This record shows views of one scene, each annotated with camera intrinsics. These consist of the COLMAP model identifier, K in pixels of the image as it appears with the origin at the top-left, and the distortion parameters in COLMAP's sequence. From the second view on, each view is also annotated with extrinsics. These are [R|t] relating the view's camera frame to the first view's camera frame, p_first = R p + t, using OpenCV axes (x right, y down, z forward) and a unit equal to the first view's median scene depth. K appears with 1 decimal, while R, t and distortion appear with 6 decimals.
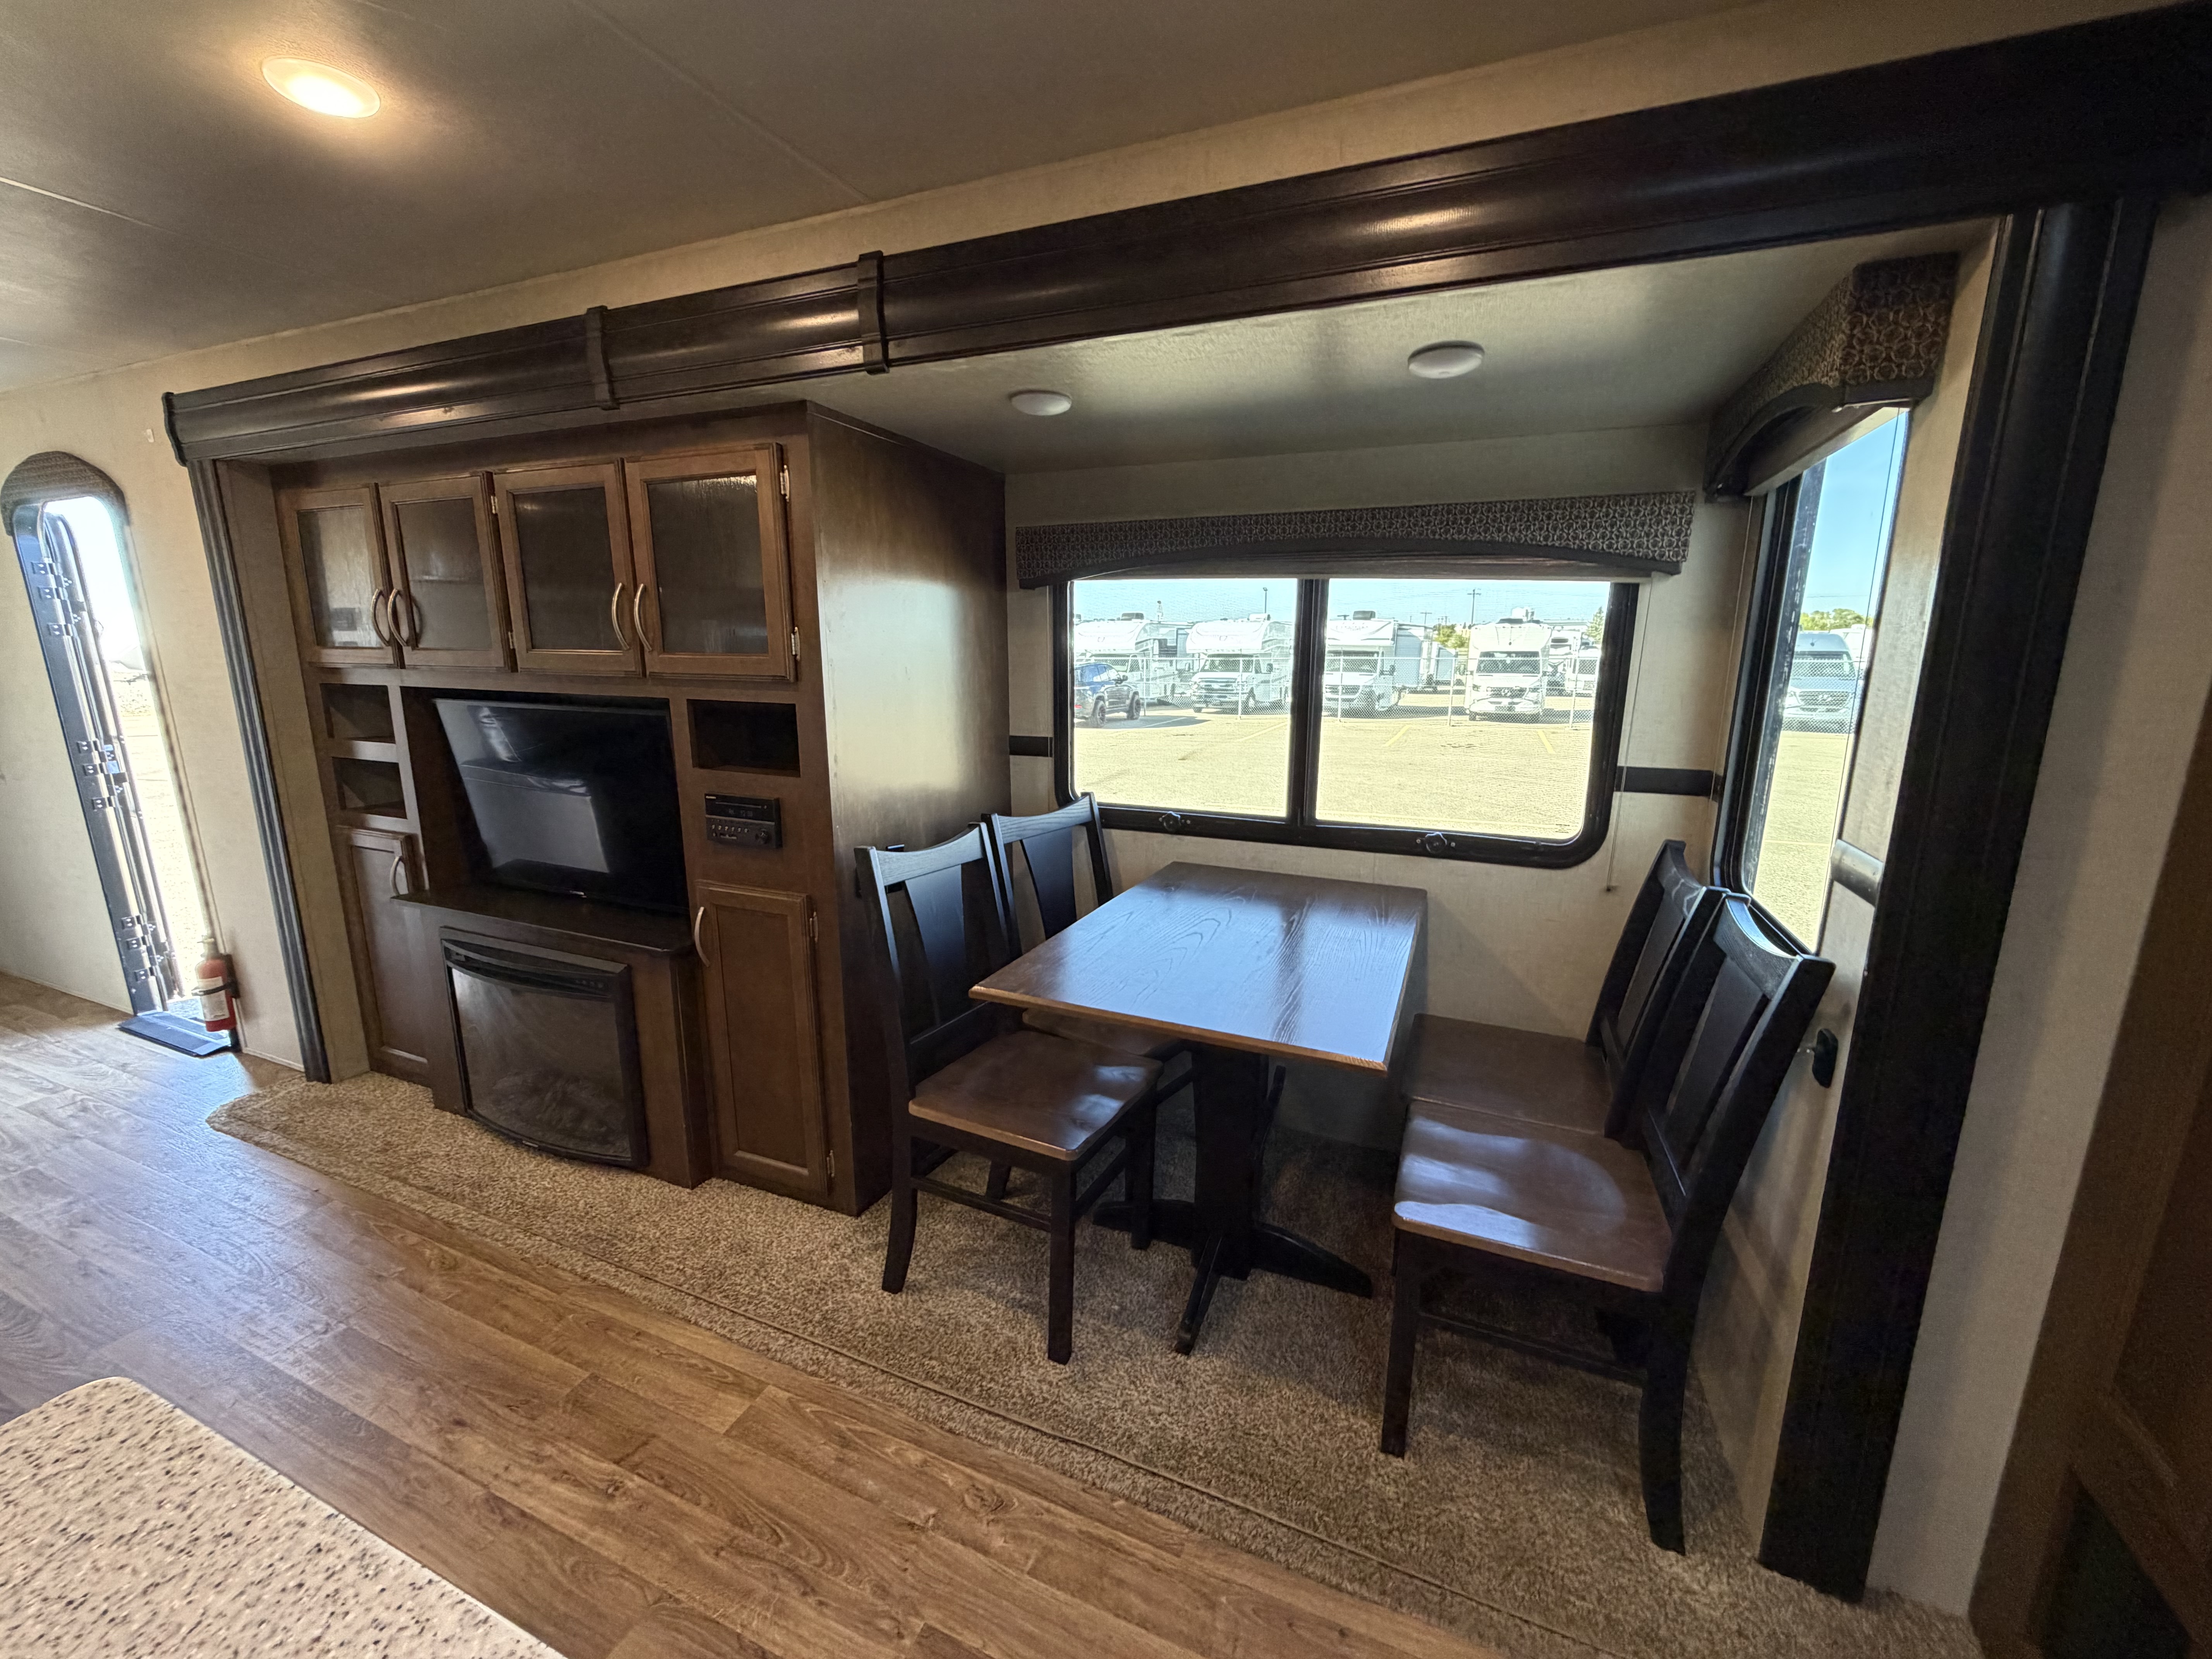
lens RADIAL K [[883.6, 0, 1096.2], [0, 883.6, 835.2], [0, 0, 1]] dist [0.013286, -0.000314]
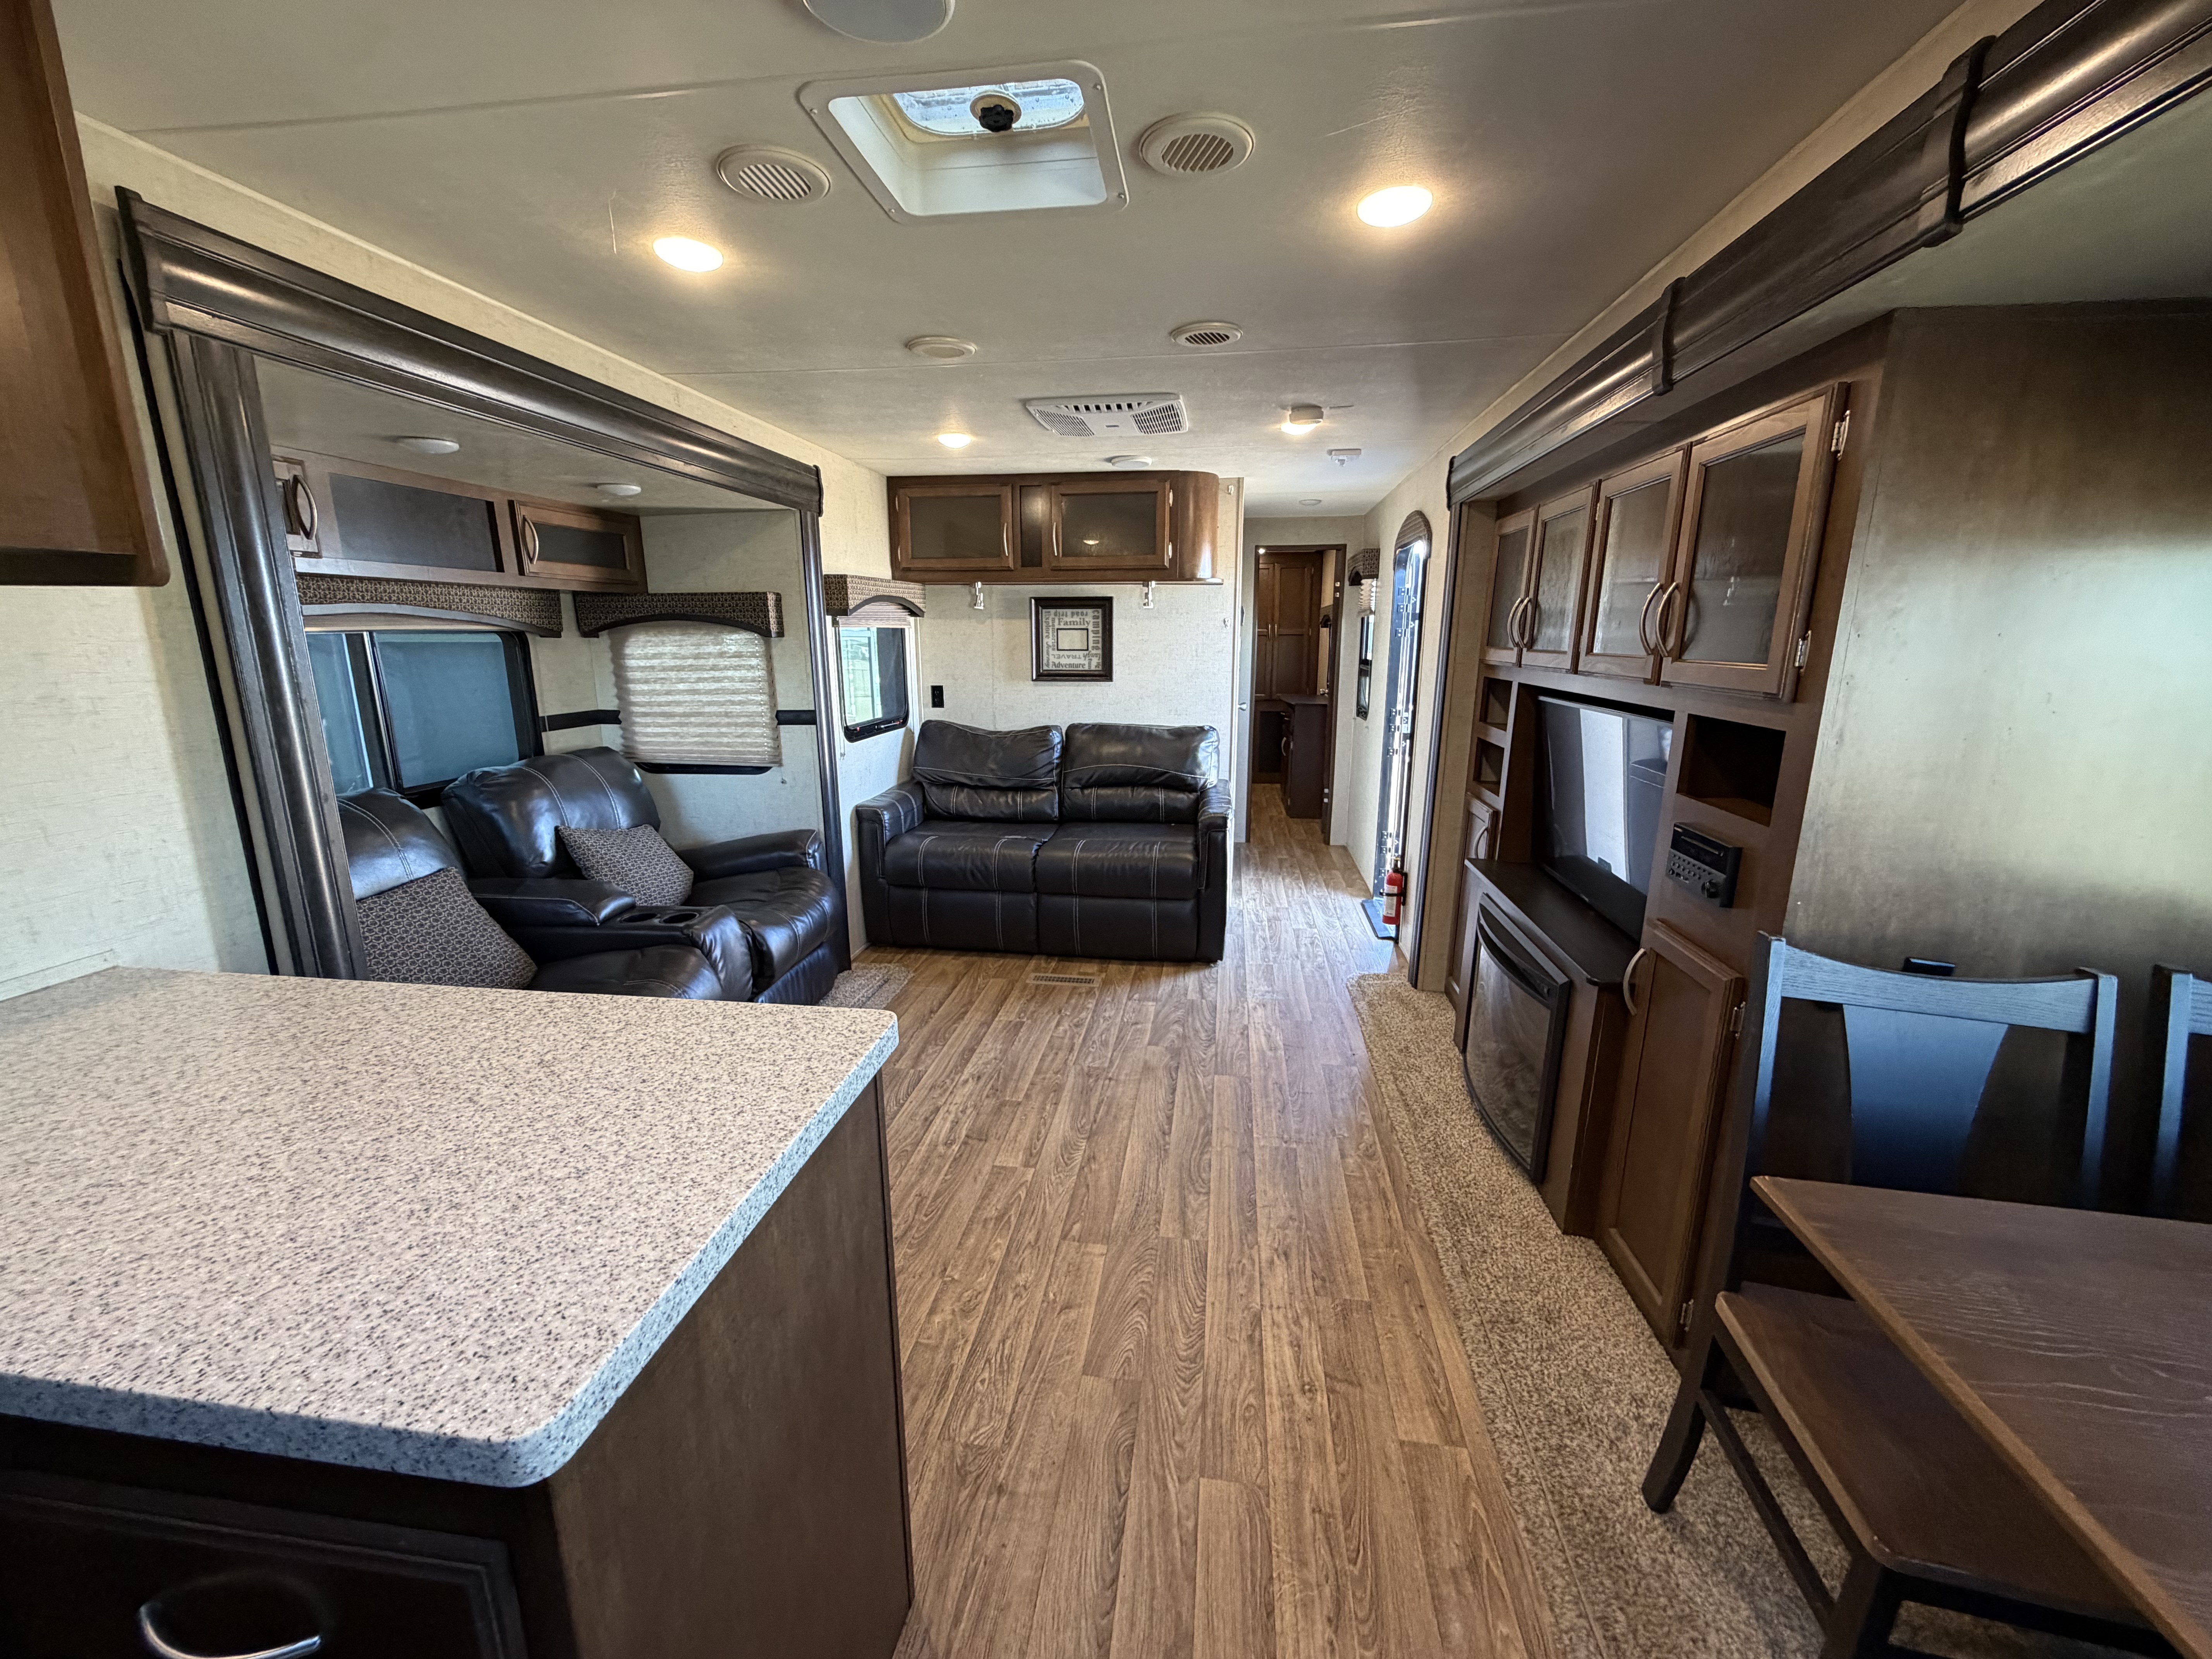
lens RADIAL K [[883.6, 0, 1097.9], [0, 883.6, 831.8], [0, 0, 1]] dist [0.013286, -0.000314]
pose [[0.262101, 0.212131, -0.941437, 0.252835], [-0.211646, 0.964427, 0.158388, -0.063966], [0.941546, 0.157737, 0.297674, 0.241641]]
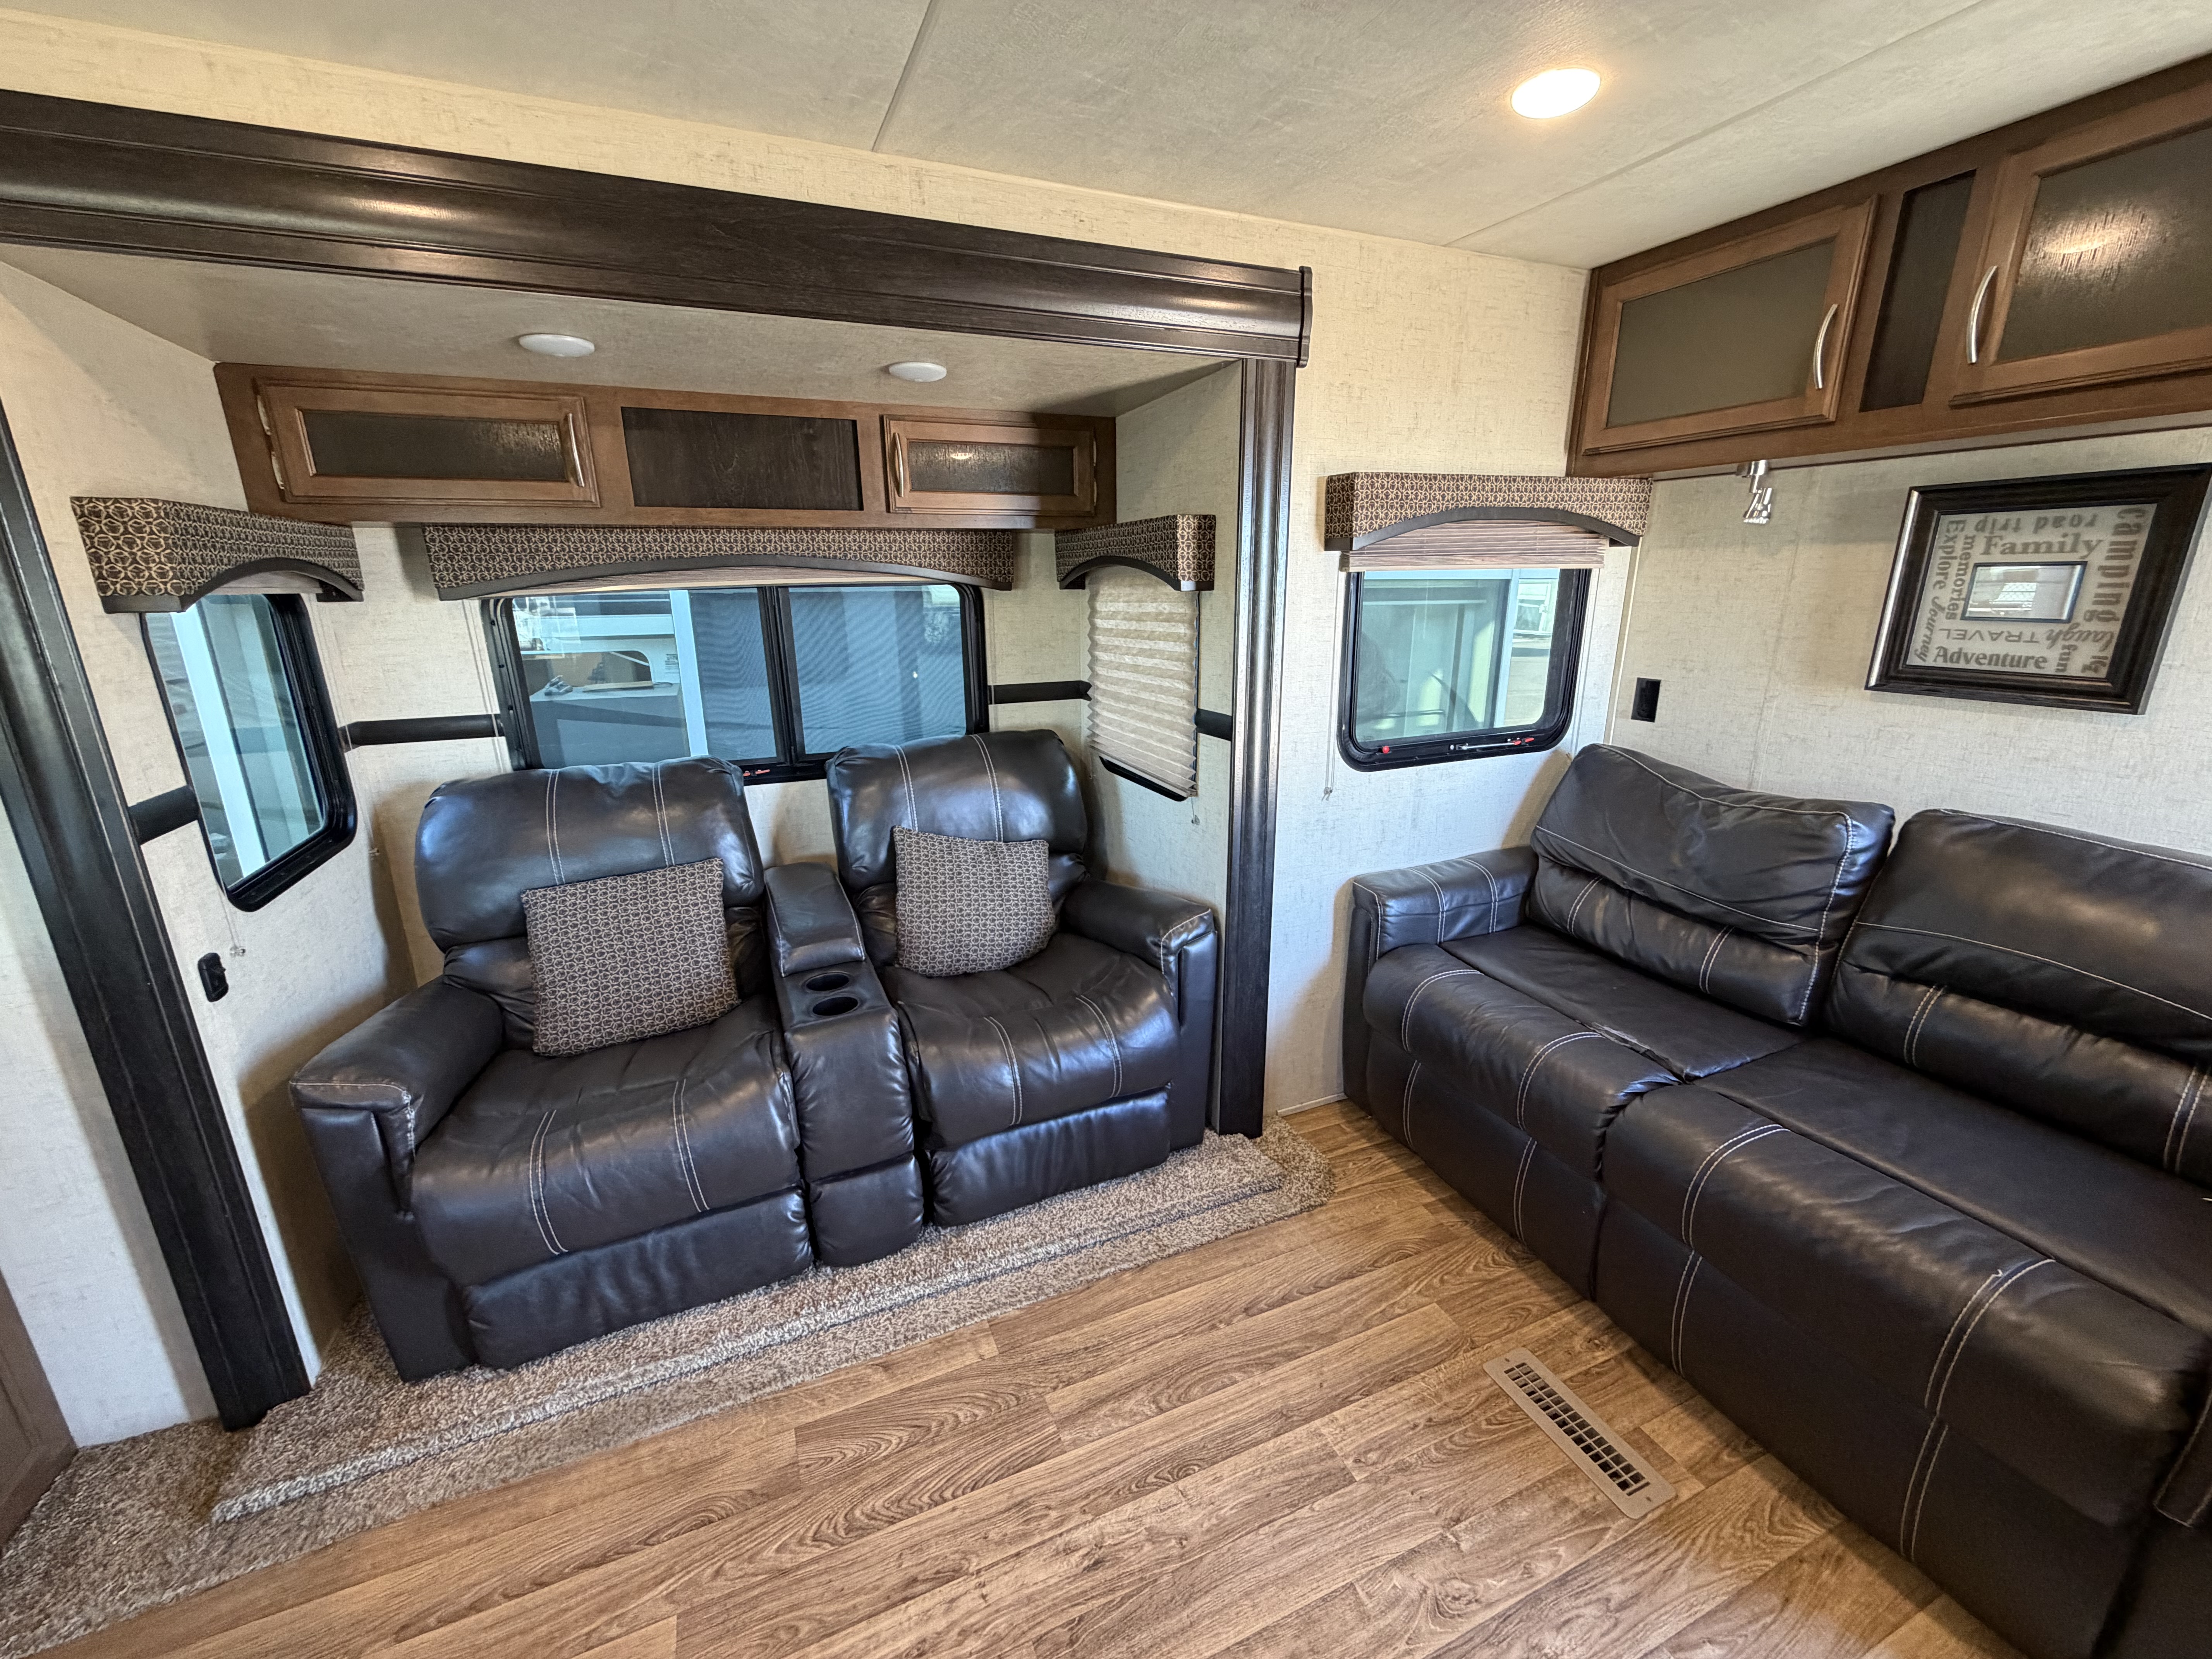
lens RADIAL K [[883.6, 0, 1092.1], [0, 883.6, 822.9], [0, 0, 1]] dist [0.013286, -0.000314]
pose [[-0.695300, 0.212030, -0.686732, -0.253022], [-0.137446, 0.898632, 0.416616, -0.277730], [0.705455, 0.384062, -0.595676, 1.091232]]
